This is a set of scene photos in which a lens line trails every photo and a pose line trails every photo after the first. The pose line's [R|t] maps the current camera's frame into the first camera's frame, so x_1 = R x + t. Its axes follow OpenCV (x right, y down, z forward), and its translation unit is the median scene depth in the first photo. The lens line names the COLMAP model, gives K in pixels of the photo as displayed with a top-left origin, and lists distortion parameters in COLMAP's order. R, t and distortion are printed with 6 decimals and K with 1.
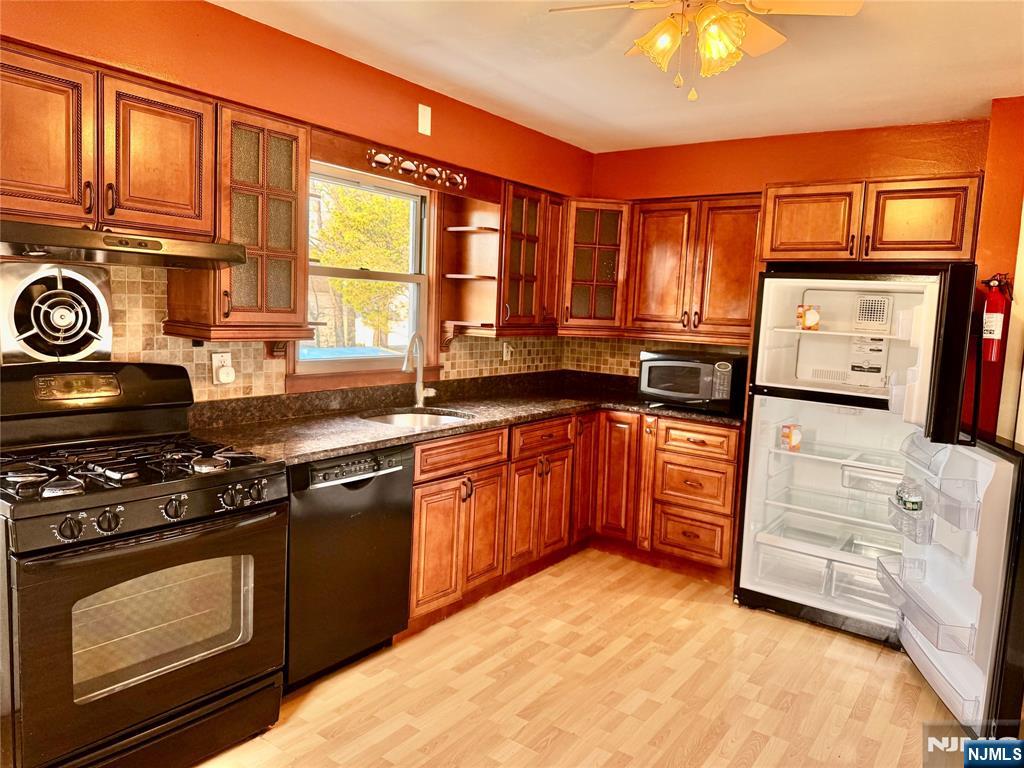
lens RADIAL K [[718.3, 0, 513.4], [0, 718.3, 380.2], [0, 0, 1]] dist [0.012246, -0.013550]
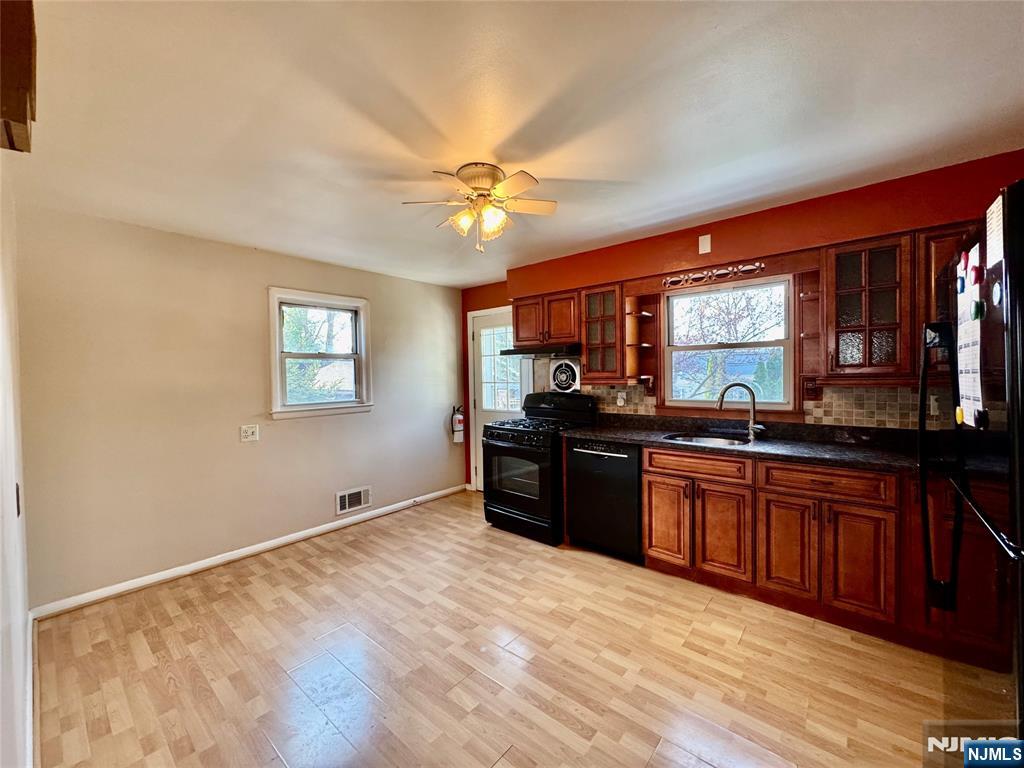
lens RADIAL K [[408.6, 0, 513.8], [0, 408.6, 380.8], [0, 0, 1]] dist [0.009516, 0.000257]
pose [[-0.072487, -0.026613, -0.997014, 0.820664], [-0.091128, 0.995639, -0.019951, -0.016701], [0.993197, 0.089410, -0.074596, 0.728872]]
